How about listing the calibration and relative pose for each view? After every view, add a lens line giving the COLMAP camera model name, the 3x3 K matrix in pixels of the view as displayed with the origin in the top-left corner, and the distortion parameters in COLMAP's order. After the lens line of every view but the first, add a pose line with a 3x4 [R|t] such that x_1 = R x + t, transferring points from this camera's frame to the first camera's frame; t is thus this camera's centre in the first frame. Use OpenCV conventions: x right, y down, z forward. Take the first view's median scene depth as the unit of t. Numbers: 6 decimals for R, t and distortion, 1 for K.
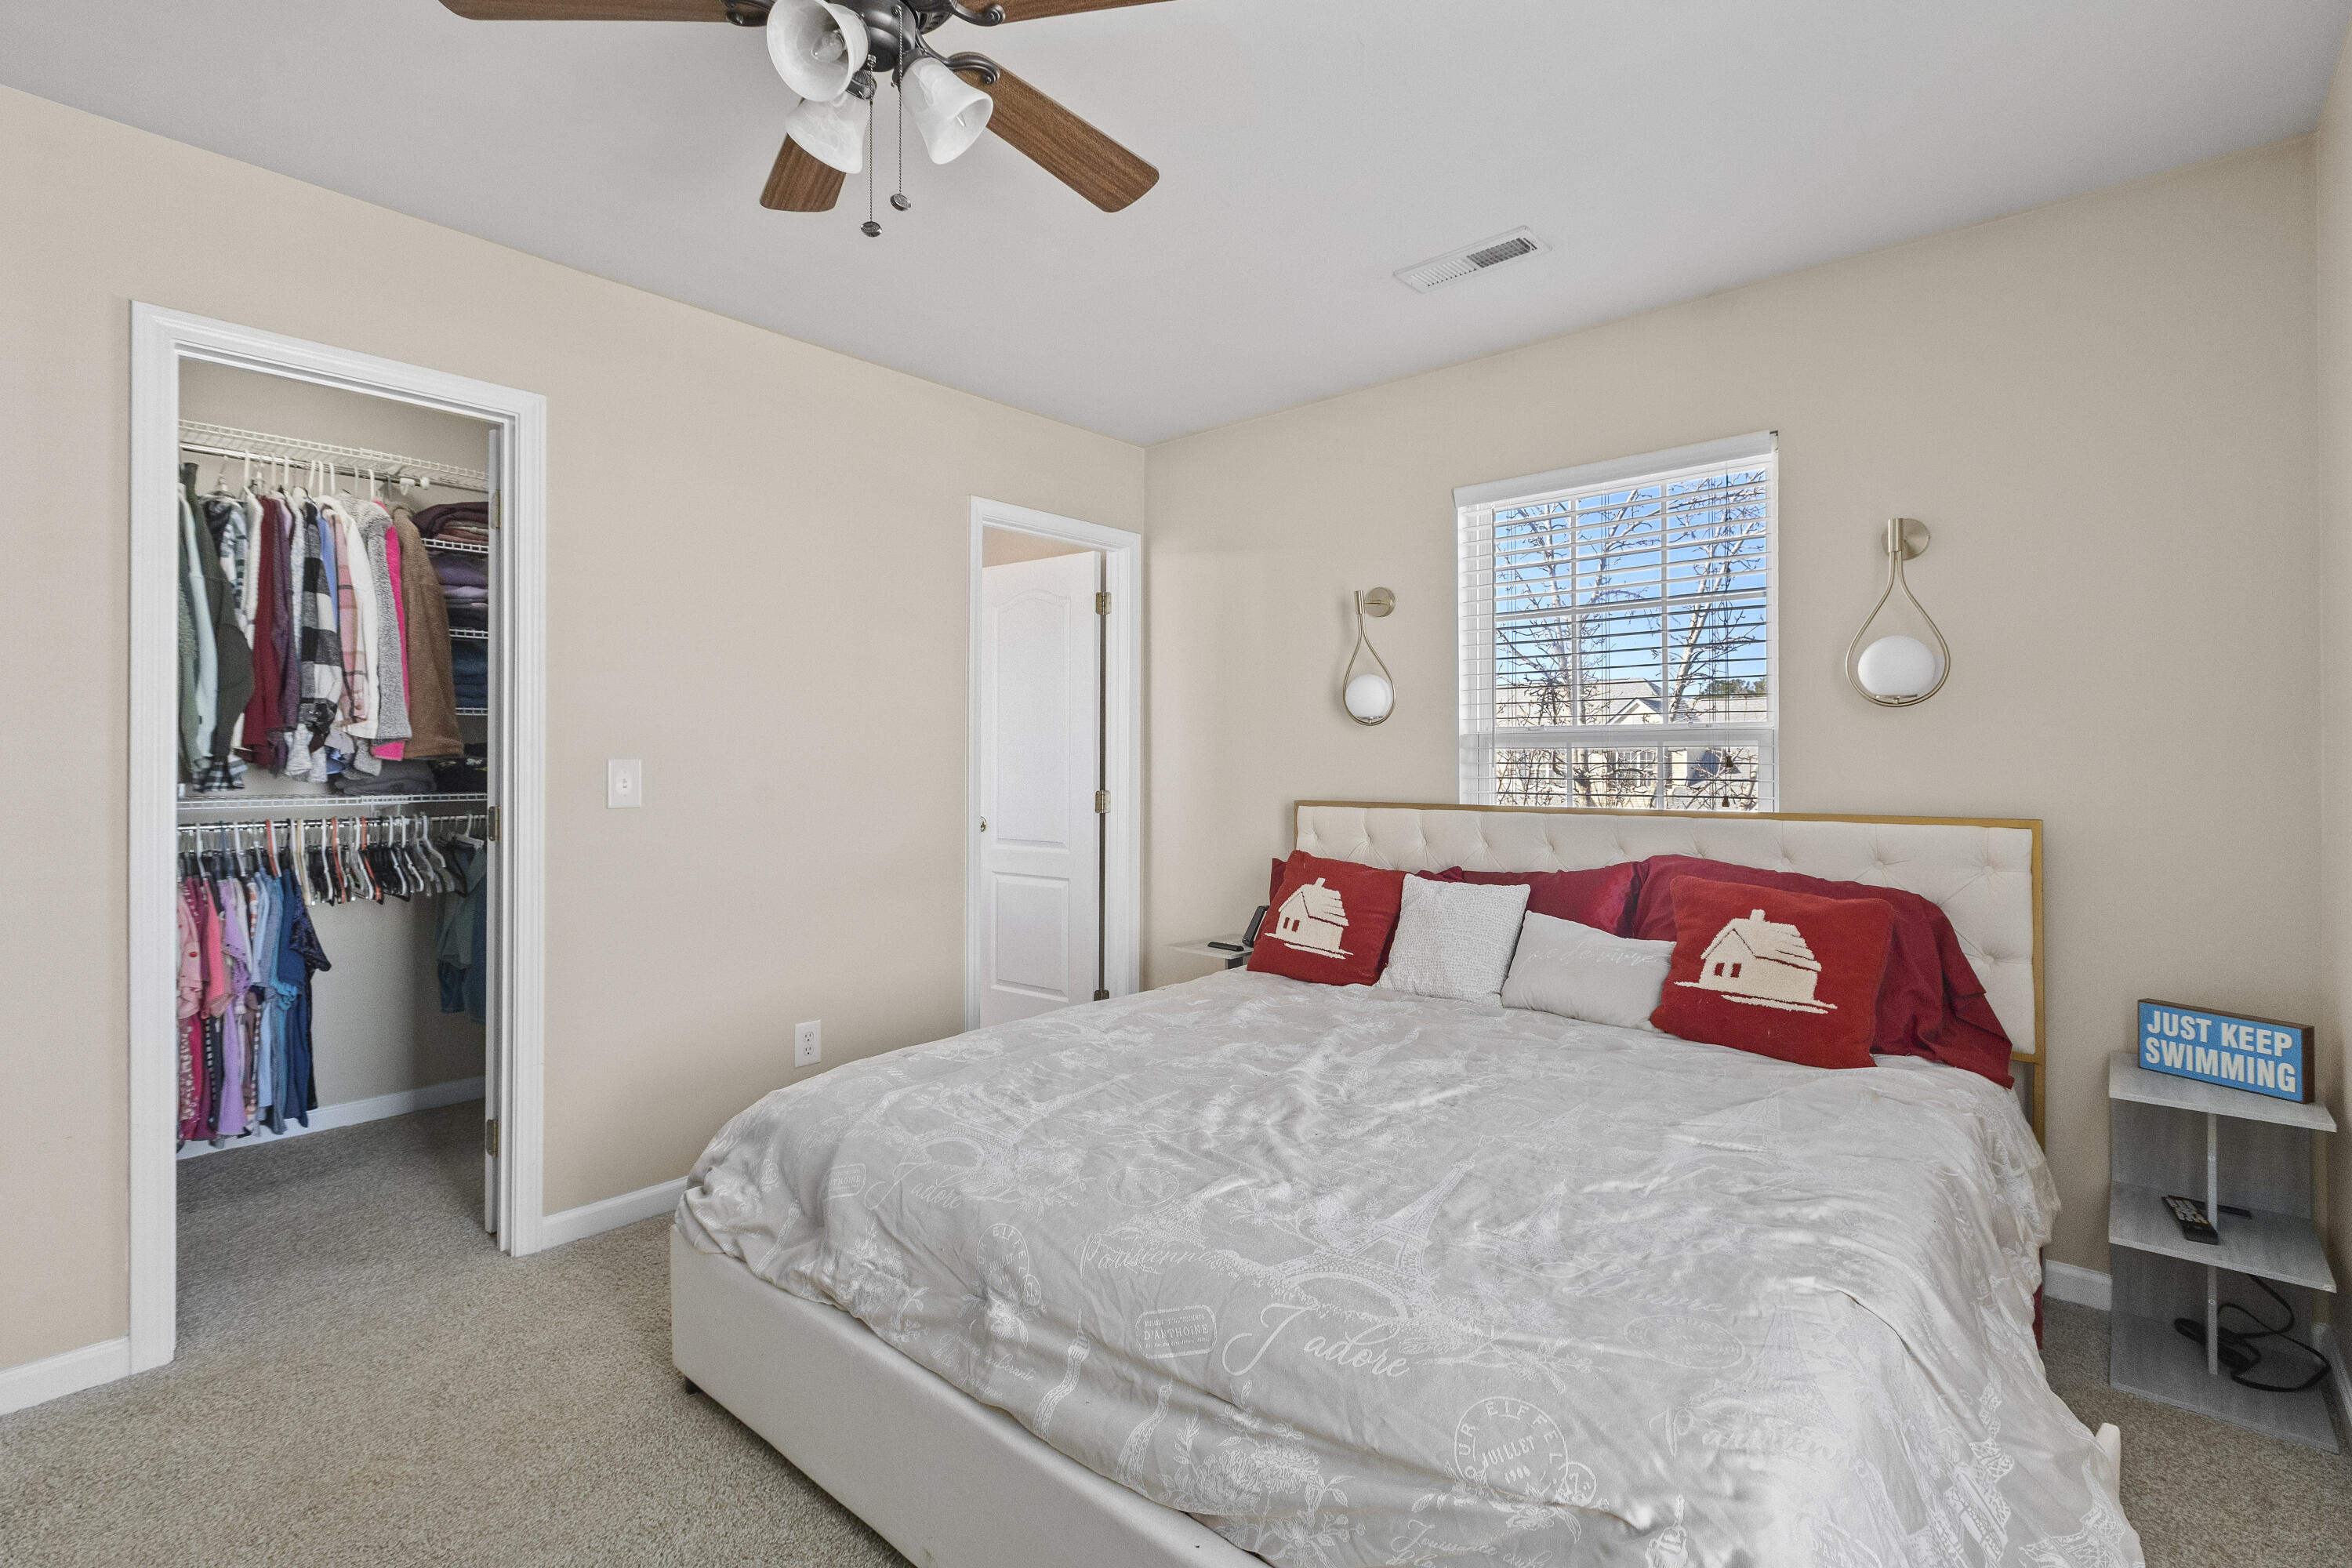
lens RADIAL K [[1072.2, 0, 1174.7], [0, 1072.2, 750.1], [0, 0, 1]] dist [0.001610, 0.000073]
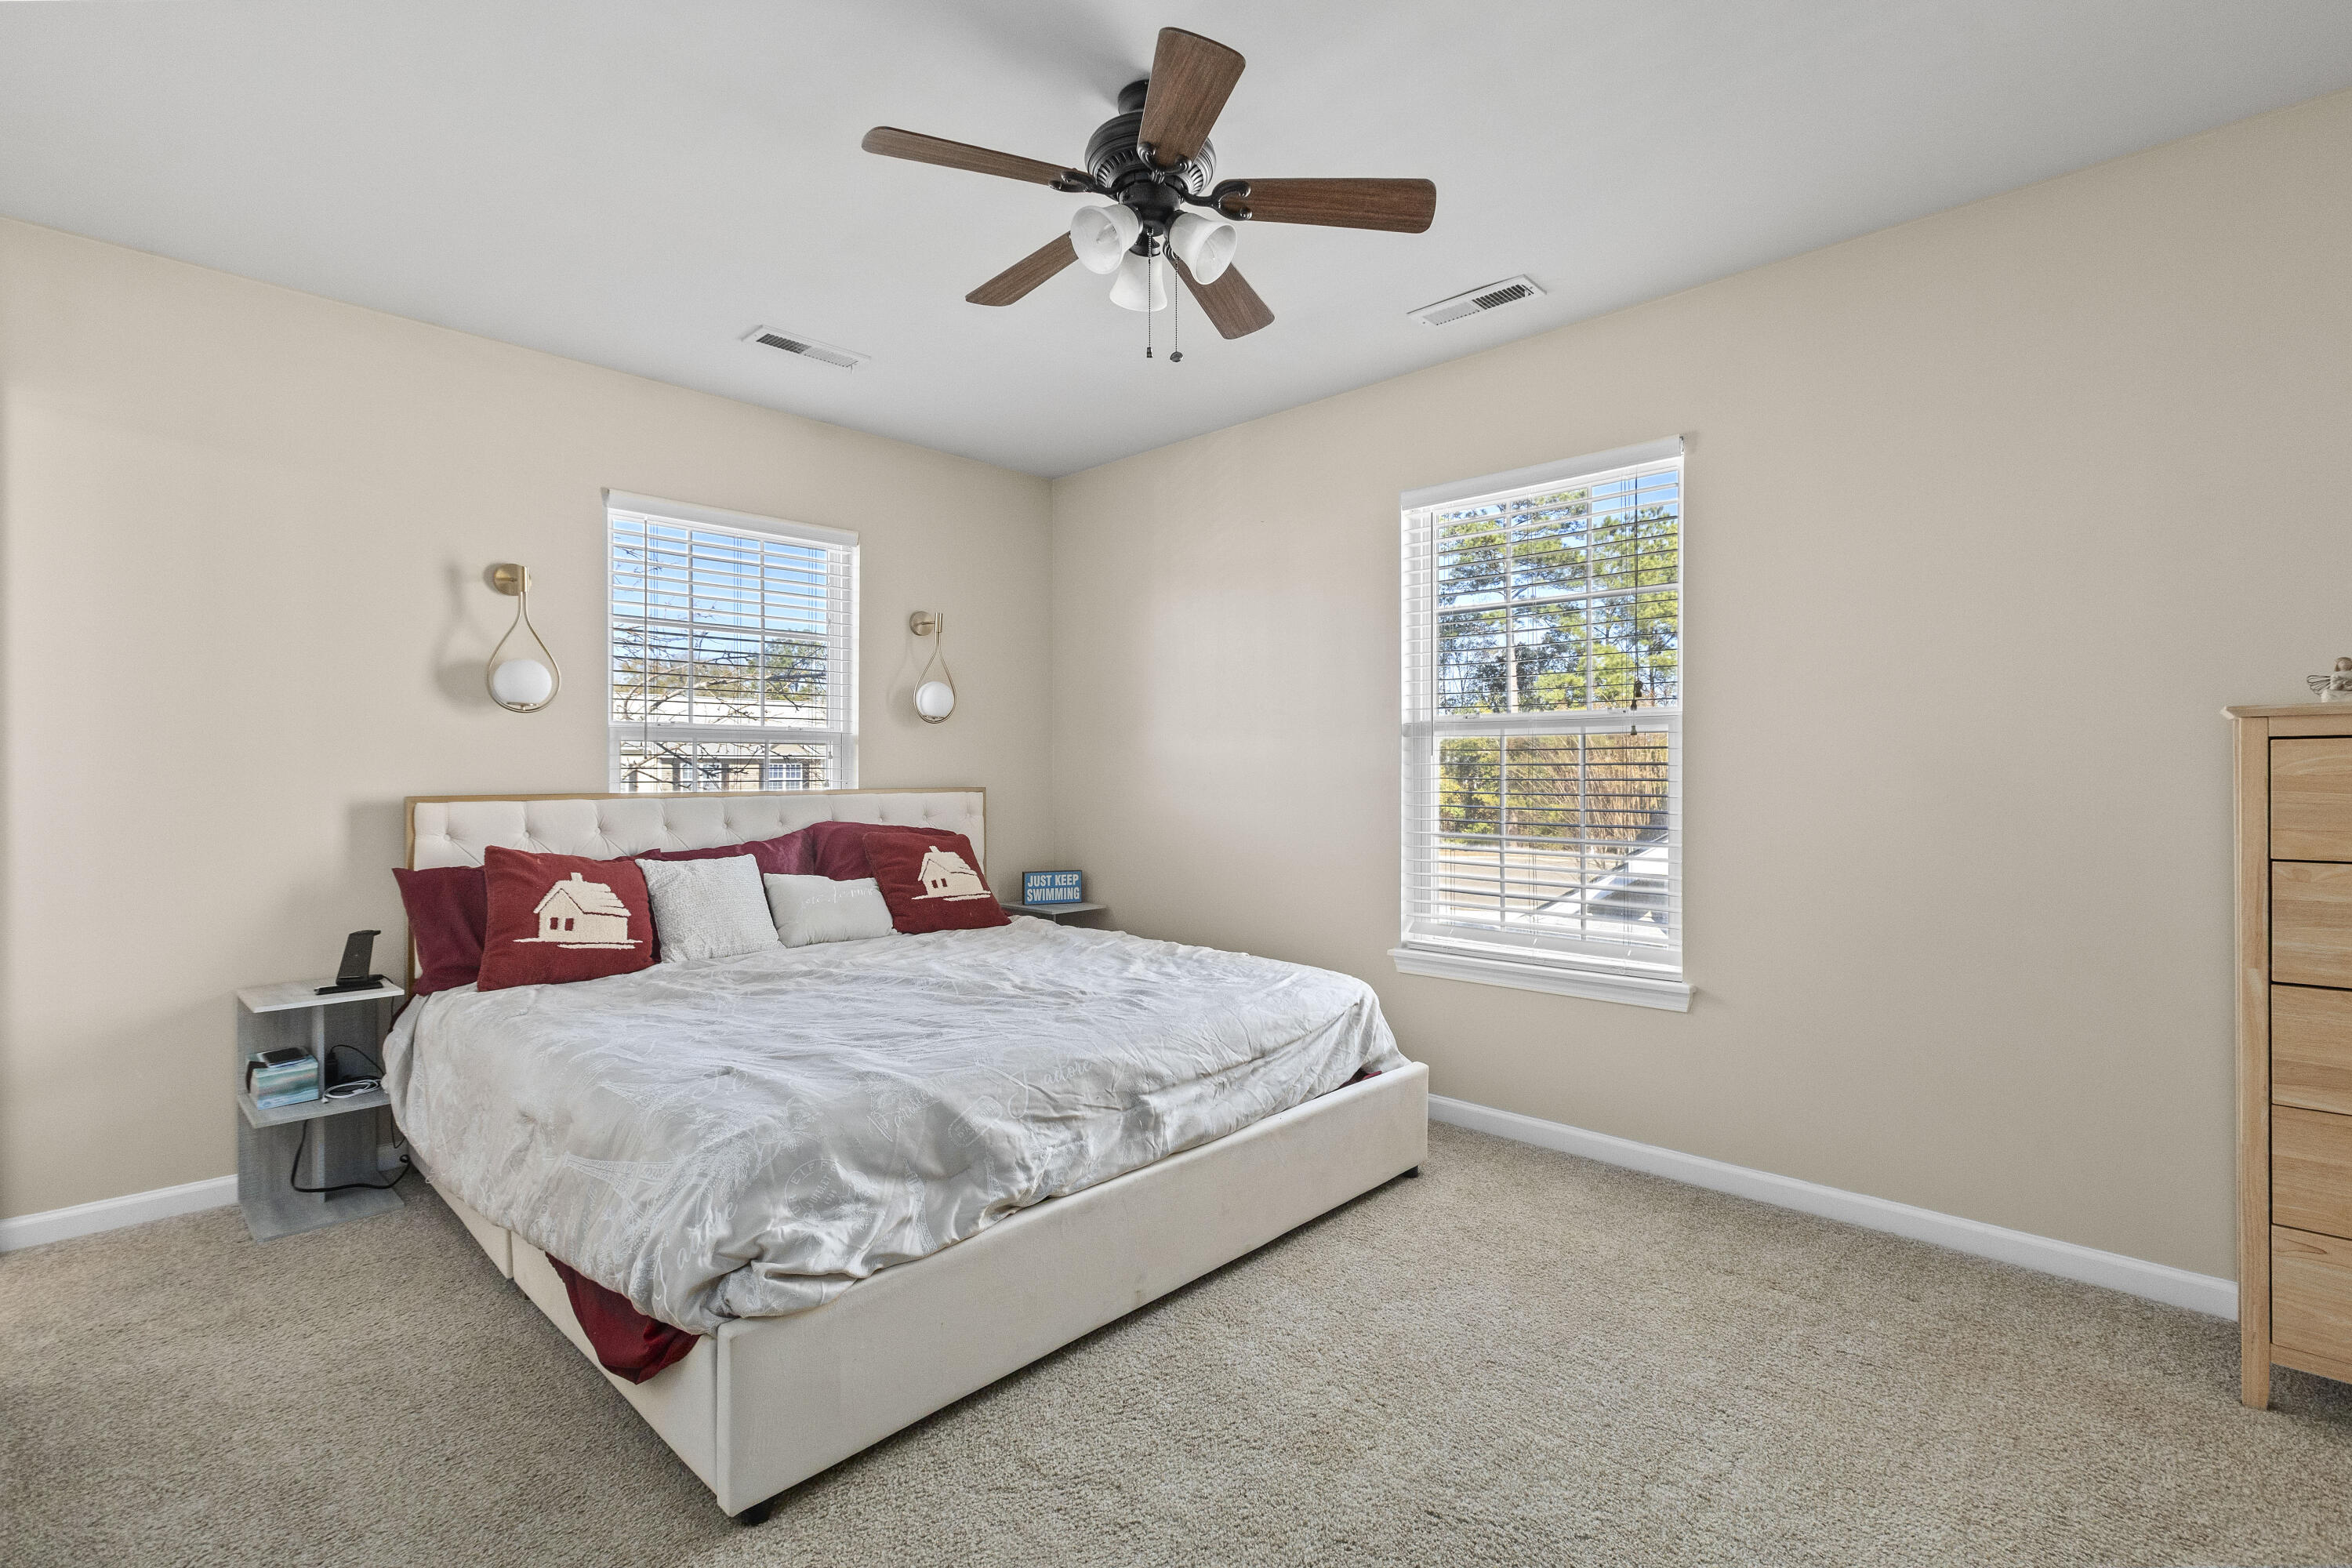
lens RADIAL K [[1066.2, 0, 1176.0], [0, 1066.2, 784.0], [0, 0, 1]] dist [0.003027, 0.000190]
pose [[0.044607, -0.006943, 0.998980, -0.982260], [-0.004615, 0.999964, 0.007156, 0.041027], [-0.998994, -0.004930, 0.044574, 0.538931]]
